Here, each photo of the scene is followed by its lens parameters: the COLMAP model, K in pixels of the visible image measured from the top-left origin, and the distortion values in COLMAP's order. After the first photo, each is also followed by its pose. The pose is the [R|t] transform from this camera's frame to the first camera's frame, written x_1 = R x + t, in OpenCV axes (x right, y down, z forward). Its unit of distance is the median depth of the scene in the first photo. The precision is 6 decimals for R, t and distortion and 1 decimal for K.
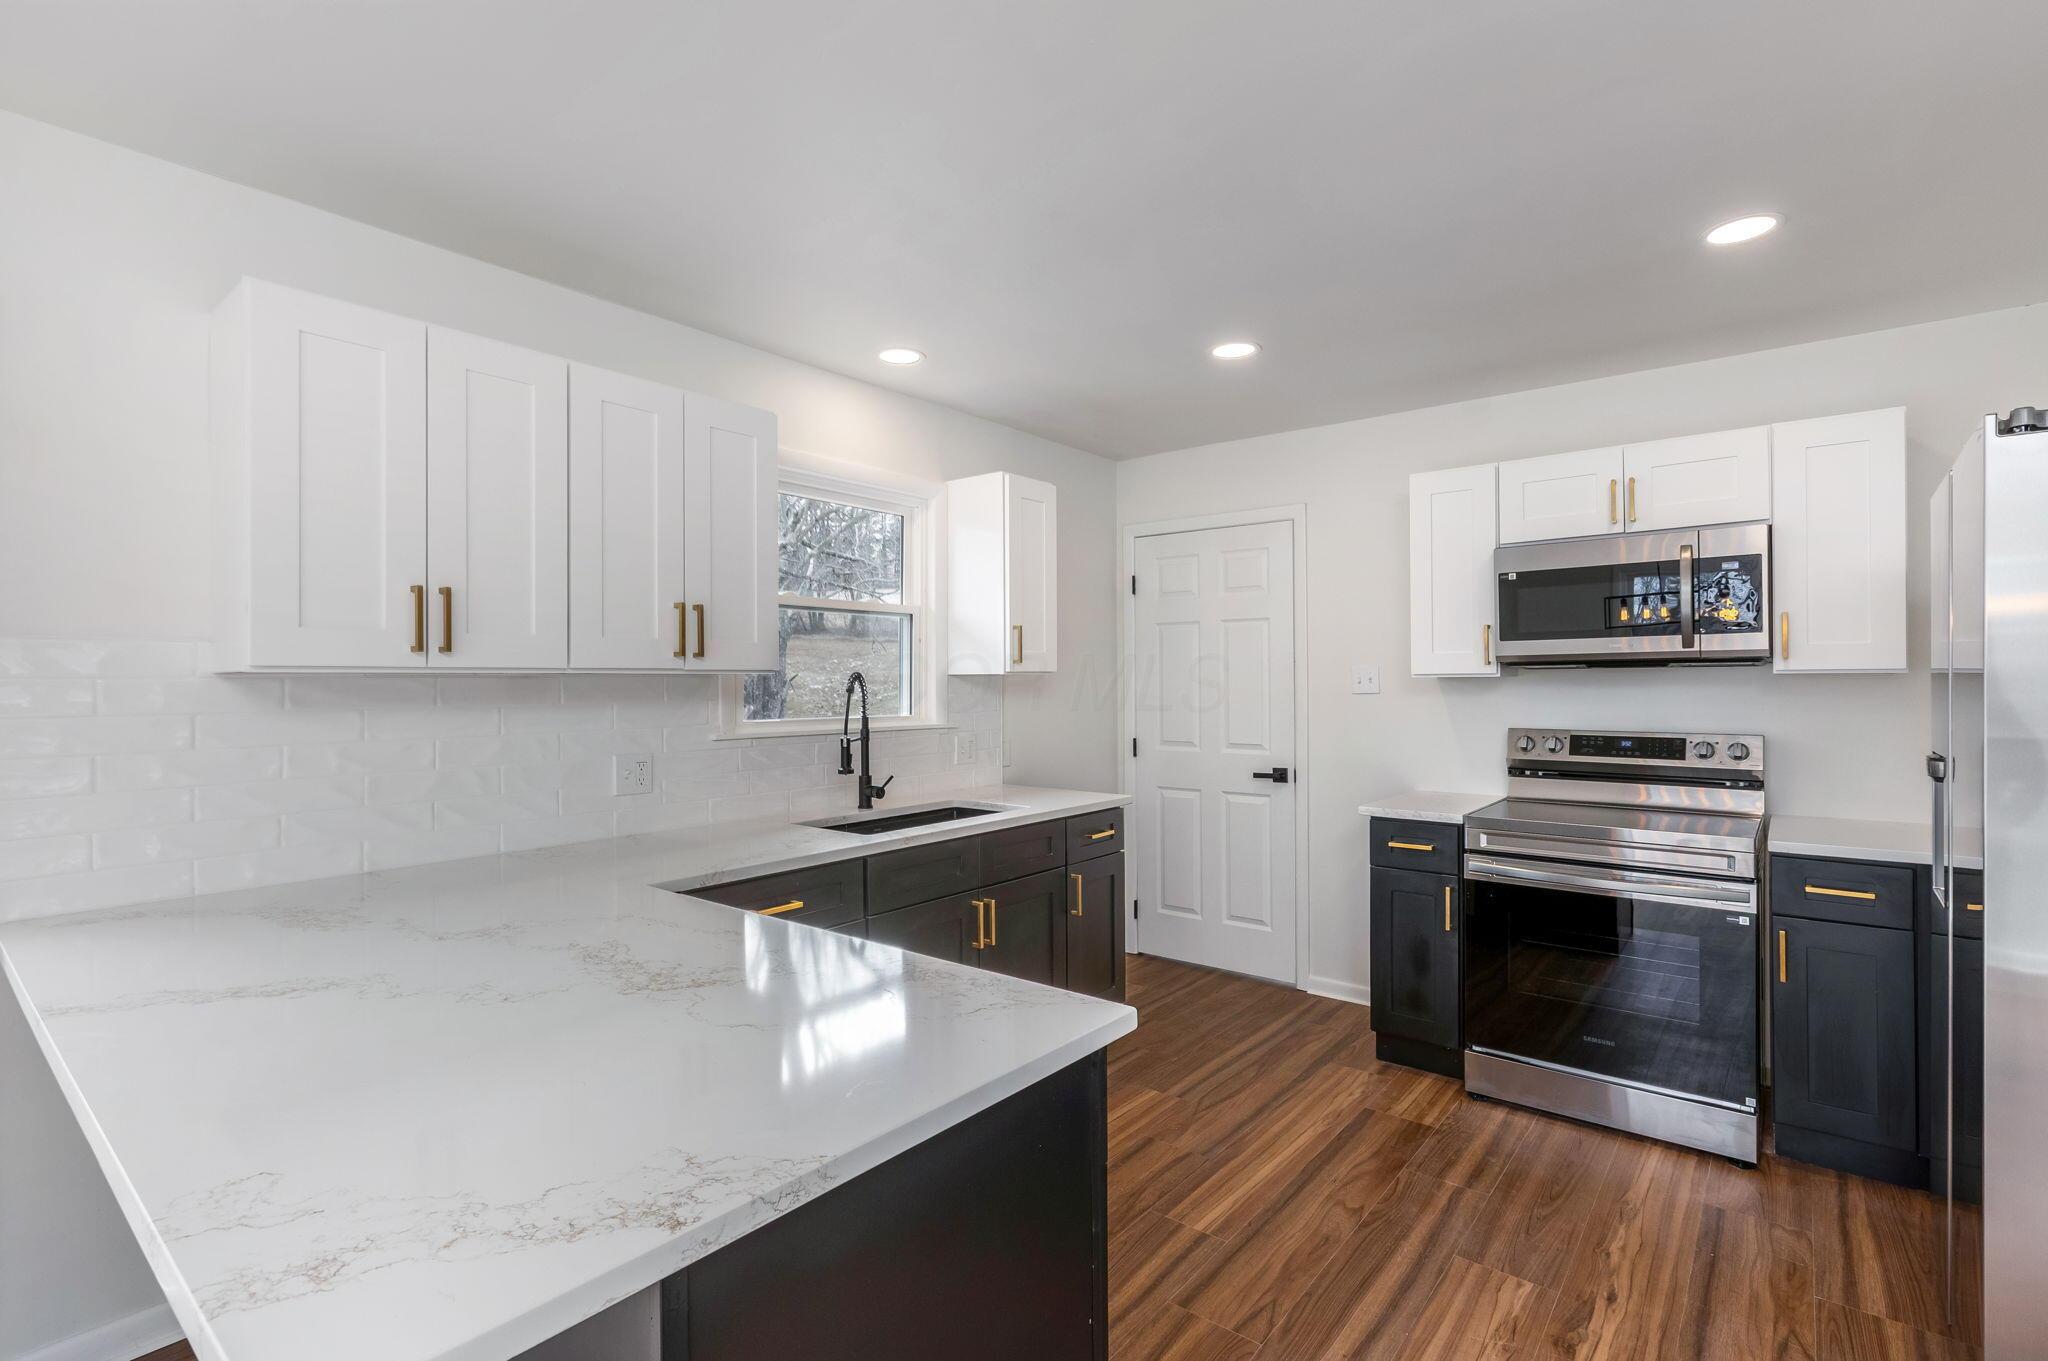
lens RADIAL K [[953.2, 0, 1024.0], [0, 953.2, 680.5], [0, 0, 1]] dist [-0.003794, -0.001083]
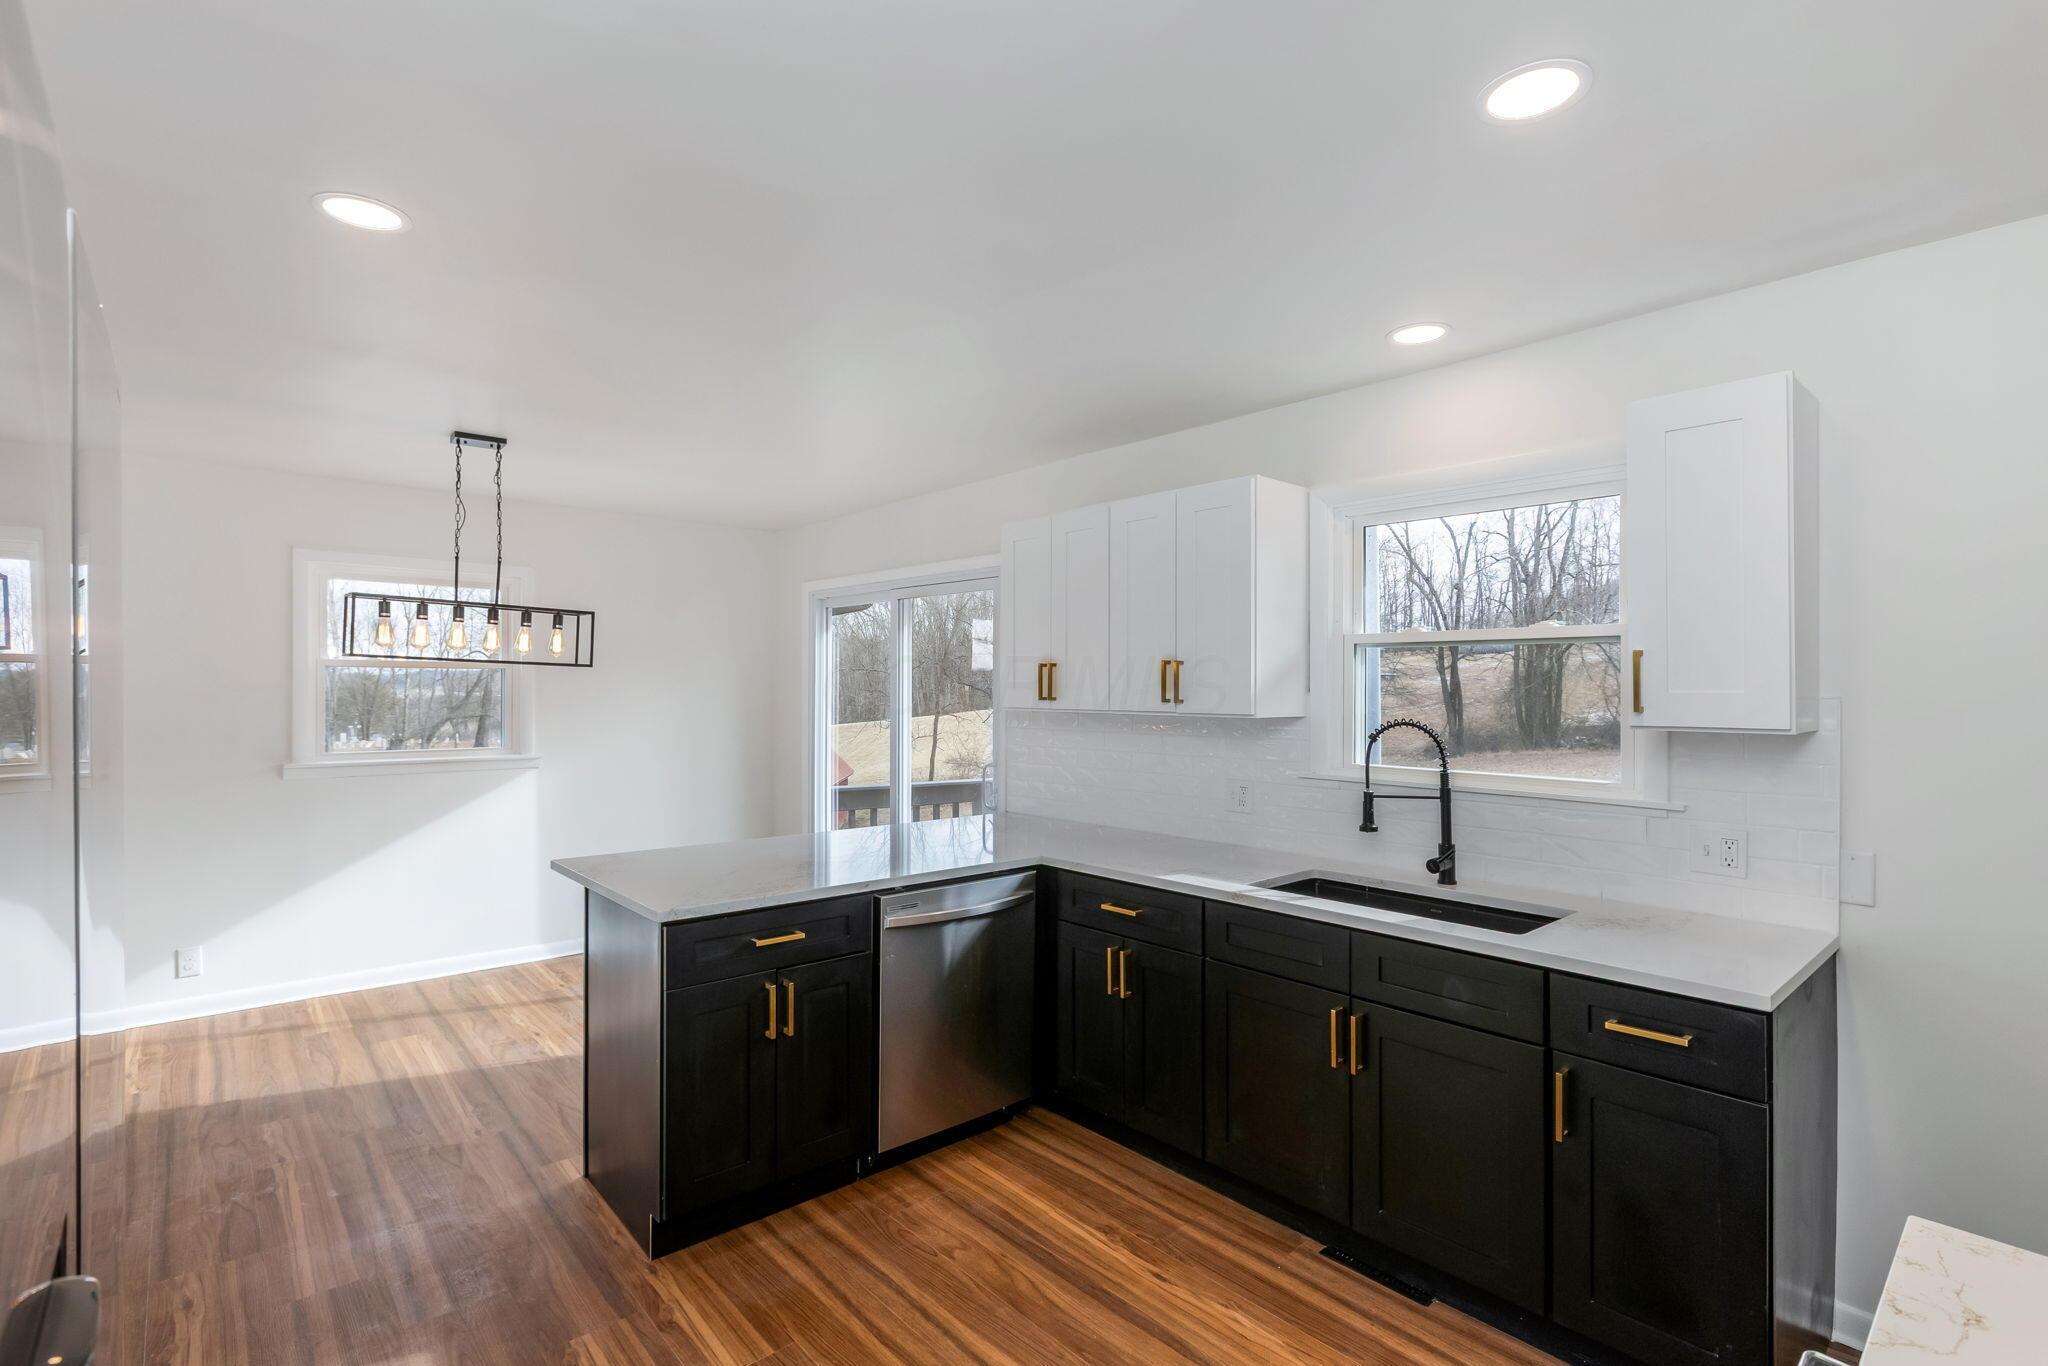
lens RADIAL K [[941.1, 0, 1023.8], [0, 941.1, 675.8], [0, 0, 1]] dist [-0.000166, -0.001224]
pose [[-0.154099, -0.002832, -0.988051, 0.718363], [0.001123, 0.999995, -0.003042, -0.044780], [0.988055, -0.001578, -0.154095, 0.779794]]
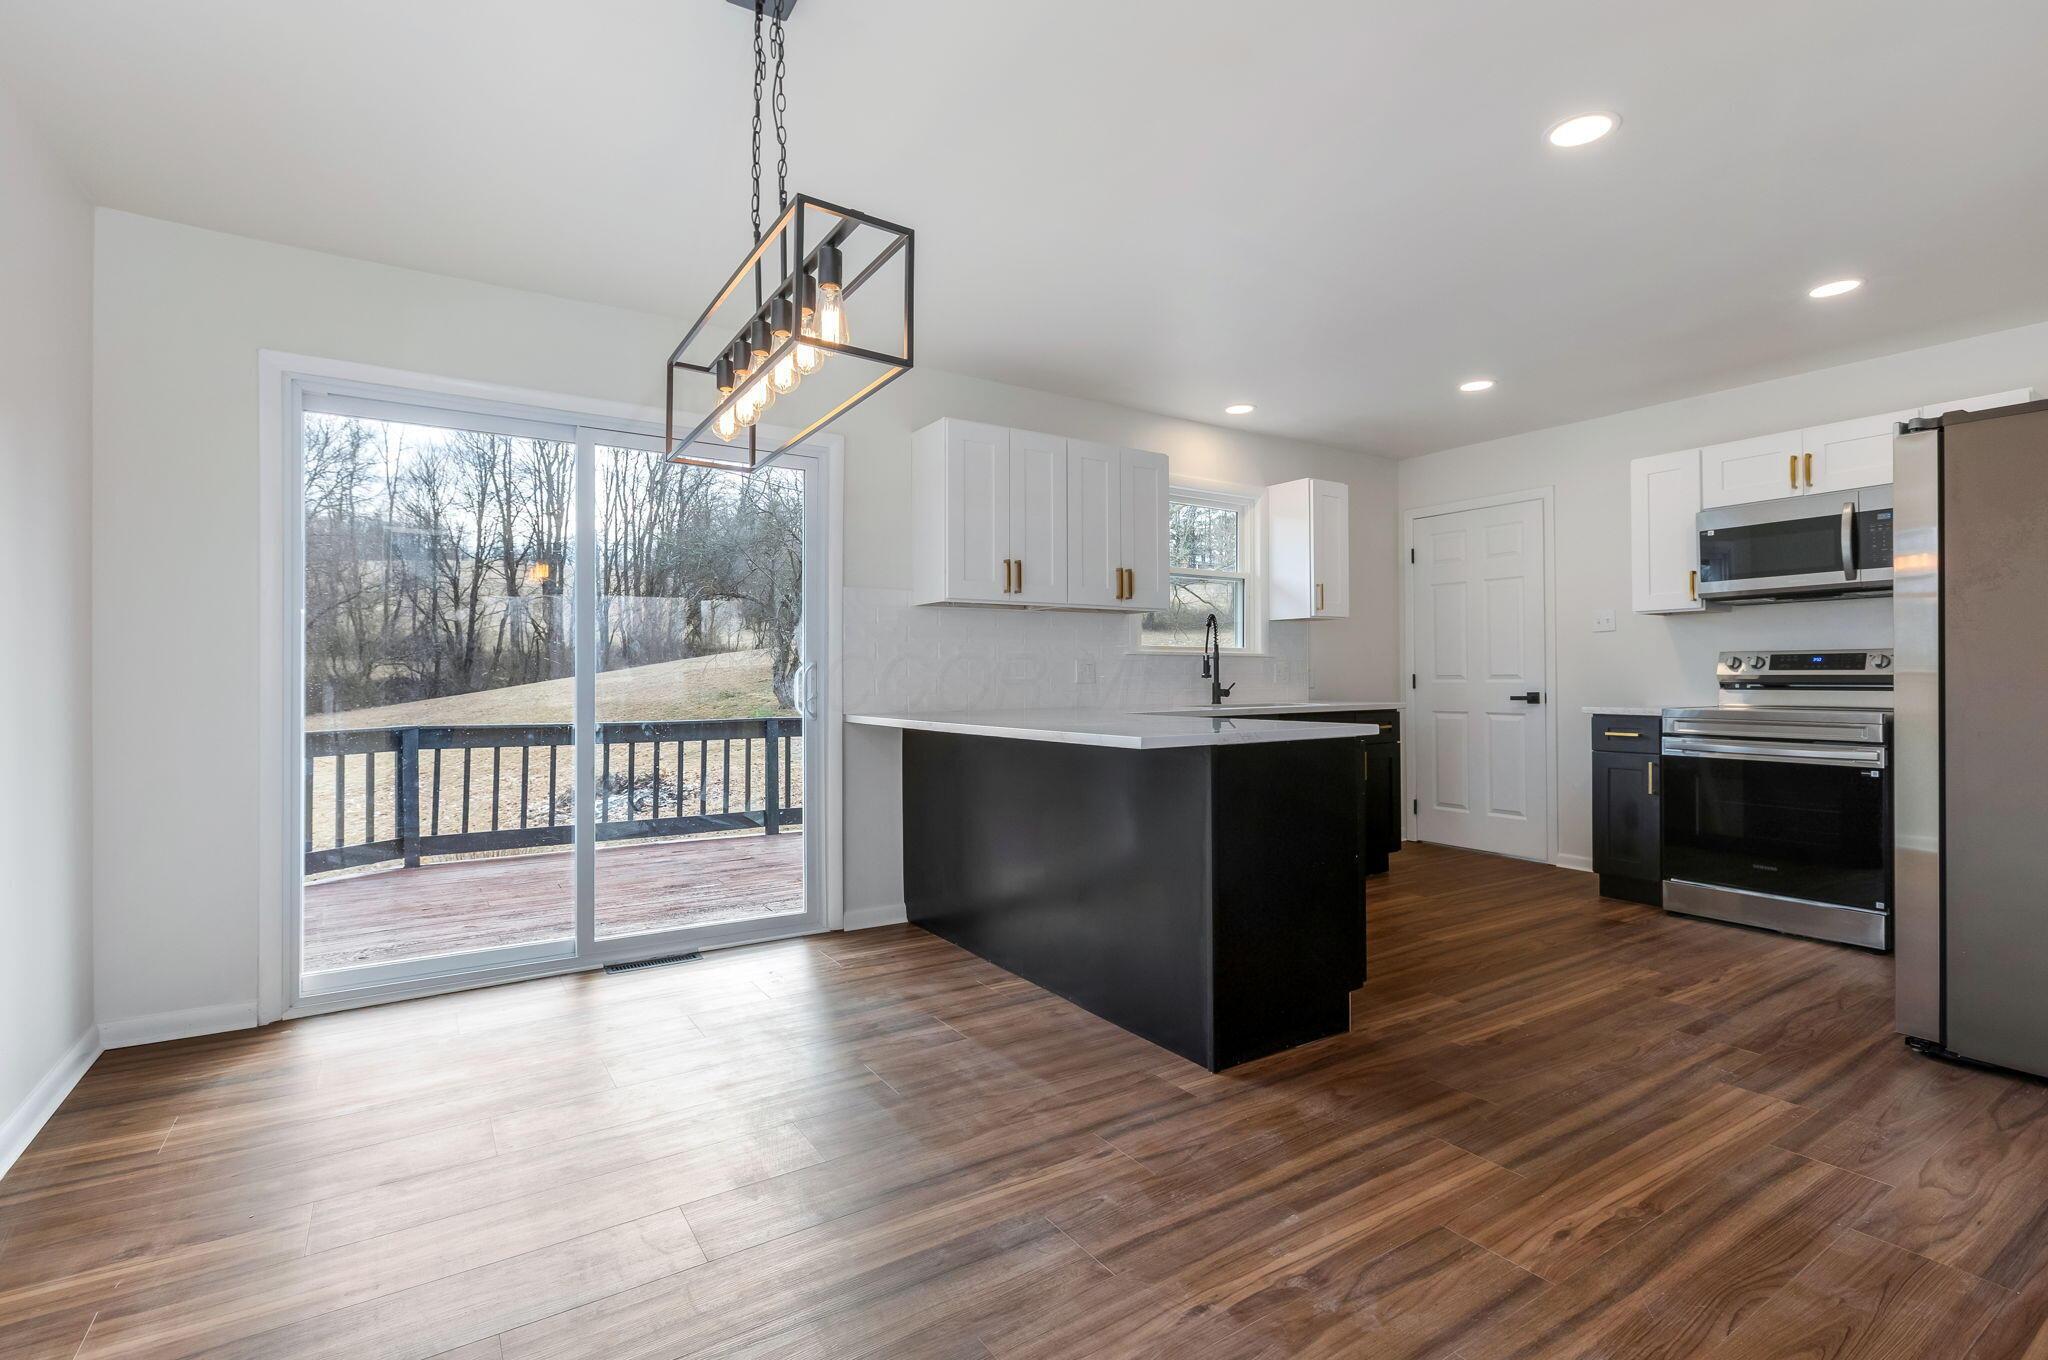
lens RADIAL K [[941.1, 0, 1023.8], [0, 941.1, 672.8], [0, 0, 1]] dist [-0.000166, -0.001224]
pose [[0.953116, -0.001471, -0.302600, -0.003375], [0.000400, 0.999993, -0.003603, 0.091604], [0.302604, 0.003313, 0.953111, -0.551238]]
